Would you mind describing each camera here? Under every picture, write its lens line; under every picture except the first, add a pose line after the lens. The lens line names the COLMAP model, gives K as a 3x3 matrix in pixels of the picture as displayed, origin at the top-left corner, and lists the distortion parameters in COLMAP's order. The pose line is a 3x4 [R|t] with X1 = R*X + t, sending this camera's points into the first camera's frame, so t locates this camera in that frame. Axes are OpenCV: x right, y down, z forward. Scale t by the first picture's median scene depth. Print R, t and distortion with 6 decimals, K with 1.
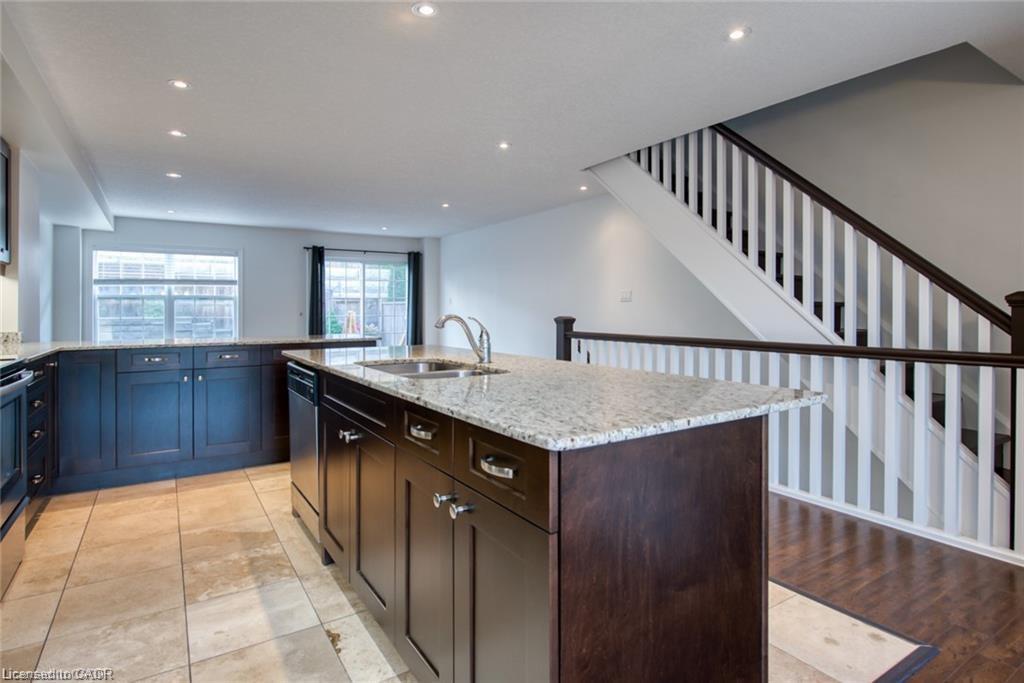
lens RADIAL K [[538.3, 0, 520.4], [0, 538.3, 317.2], [0, 0, 1]] dist [-0.001048, -0.001600]
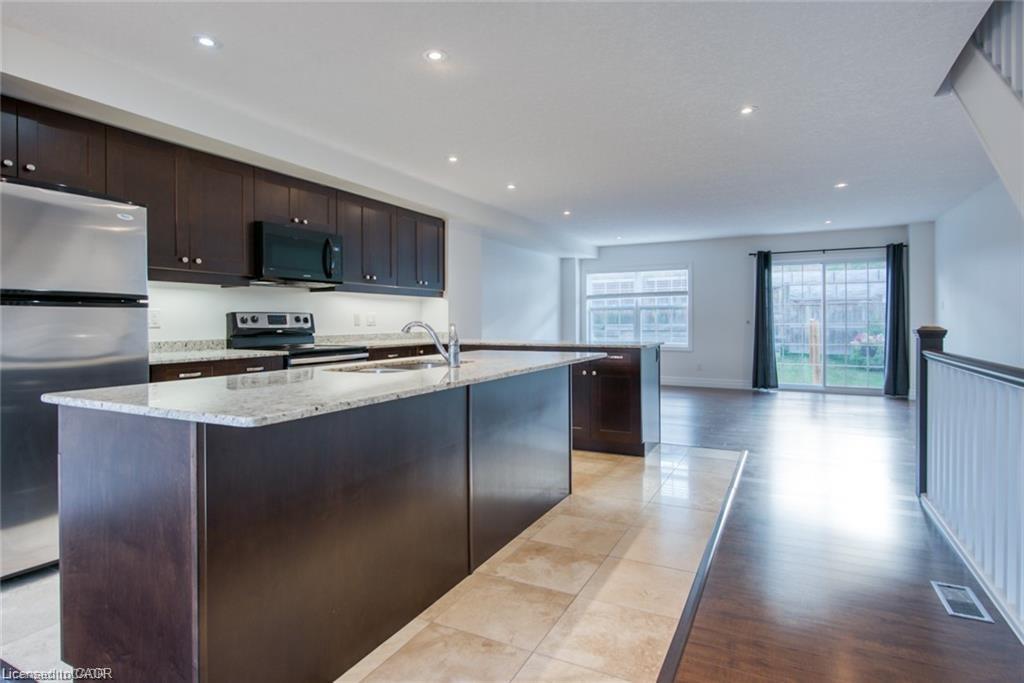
lens RADIAL K [[538.3, 0, 521.4], [0, 538.3, 331.1], [0, 0, 1]] dist [-0.001048, -0.001600]
pose [[0.495635, 0.017940, -0.868345, 0.297985], [-0.009533, 0.999839, 0.015215, -0.001160], [0.868478, 0.000737, 0.495726, 0.193023]]
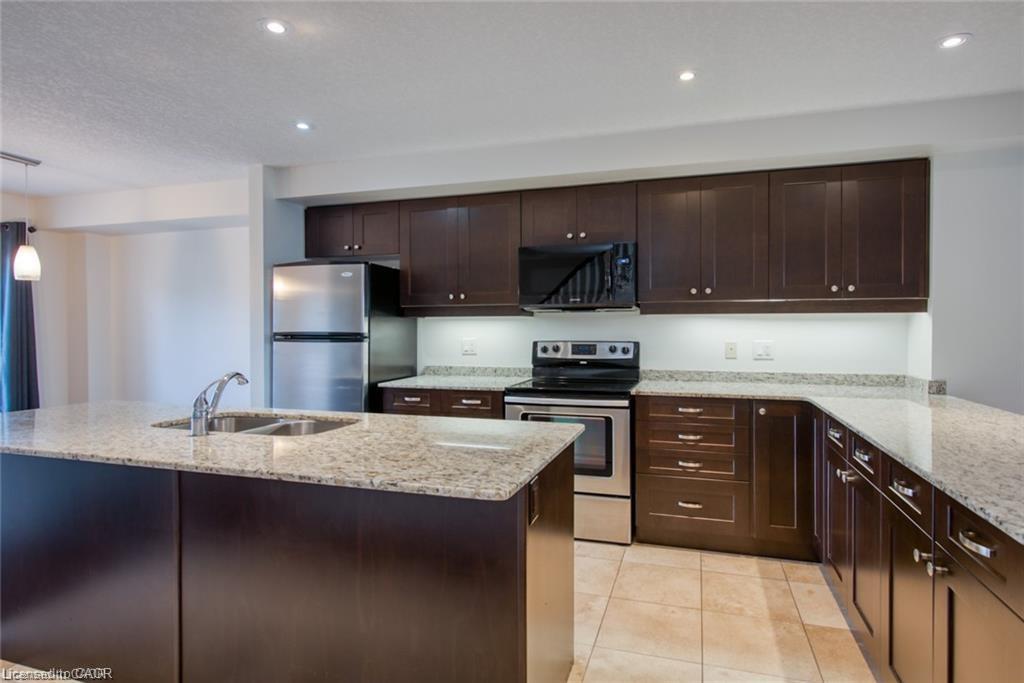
lens RADIAL K [[538.3, 0, 524.3], [0, 538.3, 340.4], [0, 0, 1]] dist [-0.001048, -0.001600]
pose [[-0.772501, 0.021202, -0.634659, 0.029055], [-0.004223, 0.999249, 0.038523, -0.031153], [0.634999, 0.032439, -0.771831, 0.624934]]
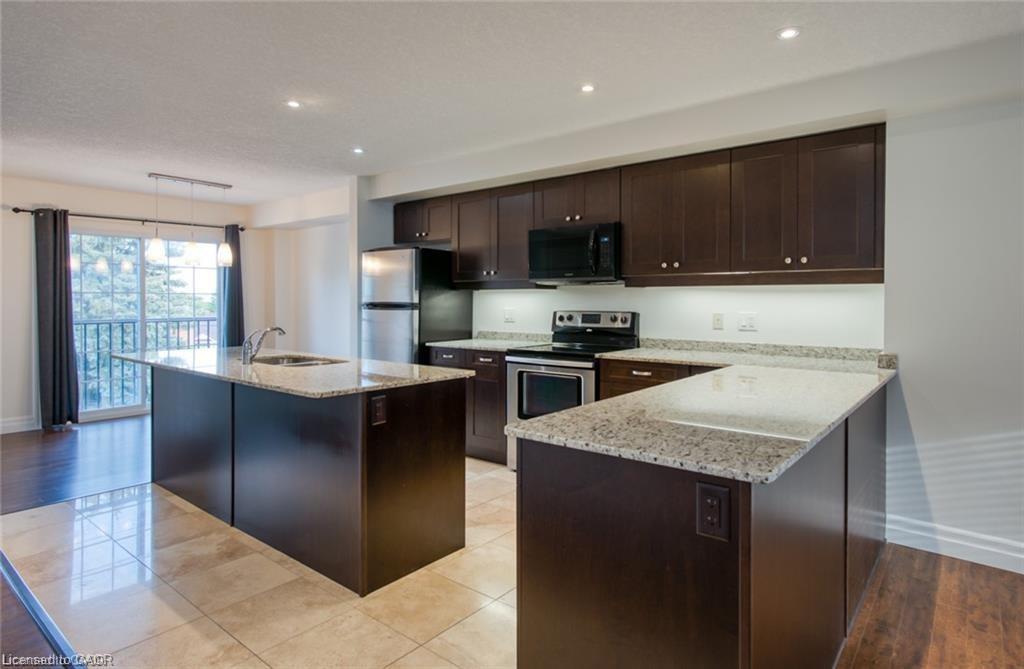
lens RADIAL K [[567.5, 0, 519.2], [0, 567.5, 314.8], [0, 0, 1]] dist [0.001744, -0.002533]
pose [[-0.954772, 0.010875, -0.297141, -0.091556], [-0.001597, 0.999129, 0.041697, -0.032228], [0.297336, 0.040285, -0.953923, 0.824868]]
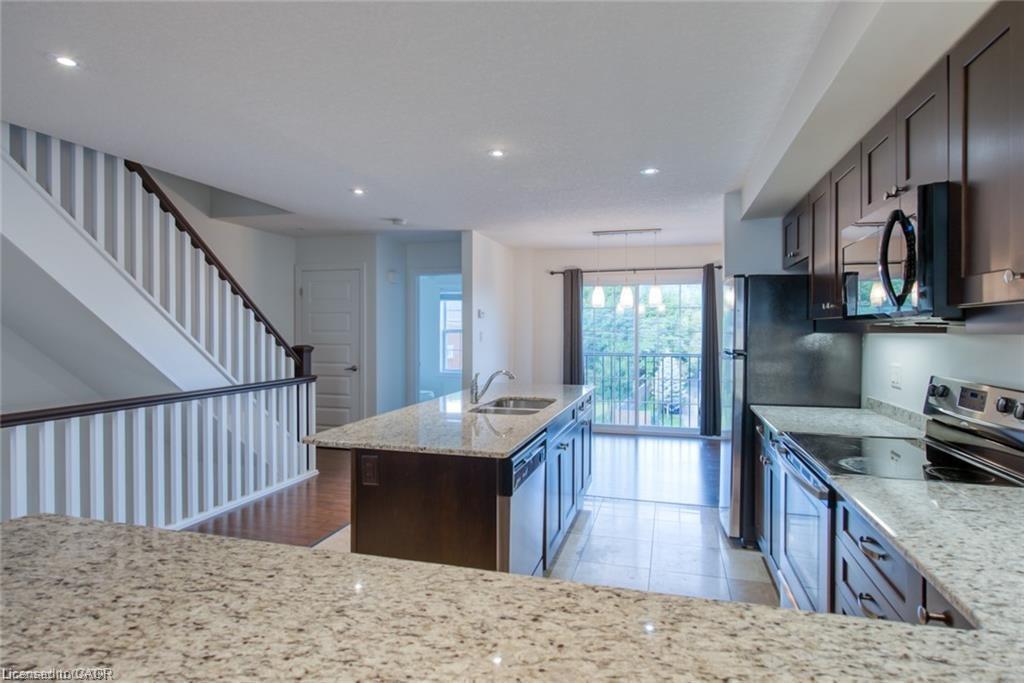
lens RADIAL K [[538.3, 0, 523.8], [0, 538.3, 337.7], [0, 0, 1]] dist [-0.001048, -0.001600]
pose [[-0.659370, -0.009564, 0.751758, -0.405336], [0.008808, 0.999752, 0.020445, -0.039707], [-0.751767, 0.020103, -0.659123, 0.596794]]
